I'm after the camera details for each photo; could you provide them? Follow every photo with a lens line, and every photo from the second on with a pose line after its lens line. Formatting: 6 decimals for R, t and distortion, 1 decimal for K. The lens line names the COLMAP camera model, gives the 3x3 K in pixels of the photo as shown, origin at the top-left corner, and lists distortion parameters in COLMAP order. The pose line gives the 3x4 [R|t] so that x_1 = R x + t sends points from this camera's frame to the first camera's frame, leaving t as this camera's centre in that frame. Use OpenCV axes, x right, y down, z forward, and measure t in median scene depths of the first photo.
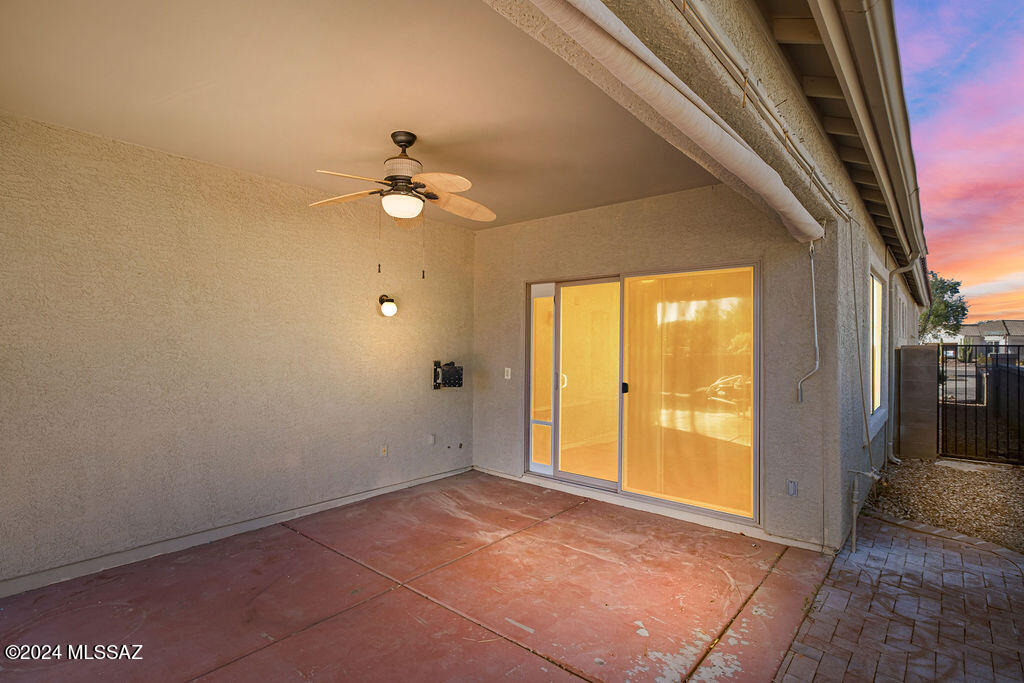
lens RADIAL K [[503.0, 0, 512.0], [0, 503.0, 341.5], [0, 0, 1]] dist [0.001646, 0.000163]
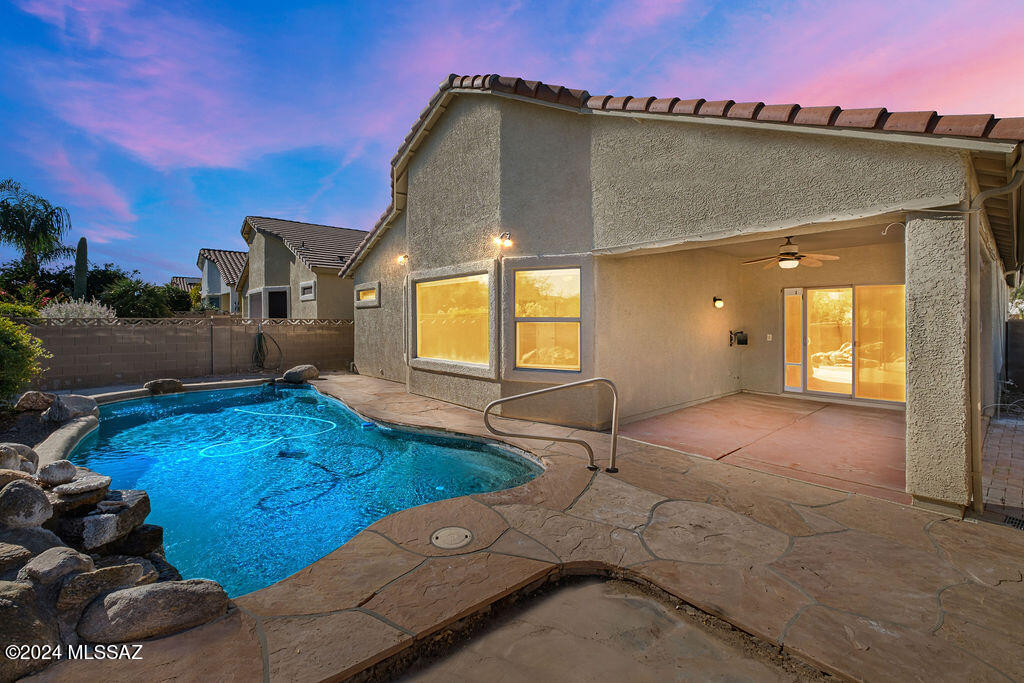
lens RADIAL K [[448.2, 0, 513.5], [0, 448.2, 319.6], [0, 0, 1]] dist [-0.001412, -0.000516]
pose [[0.990980, -0.010640, -0.133587, -0.732881], [0.011760, 0.999902, 0.007592, -0.025170], [0.133494, -0.009095, 0.991008, -0.748703]]
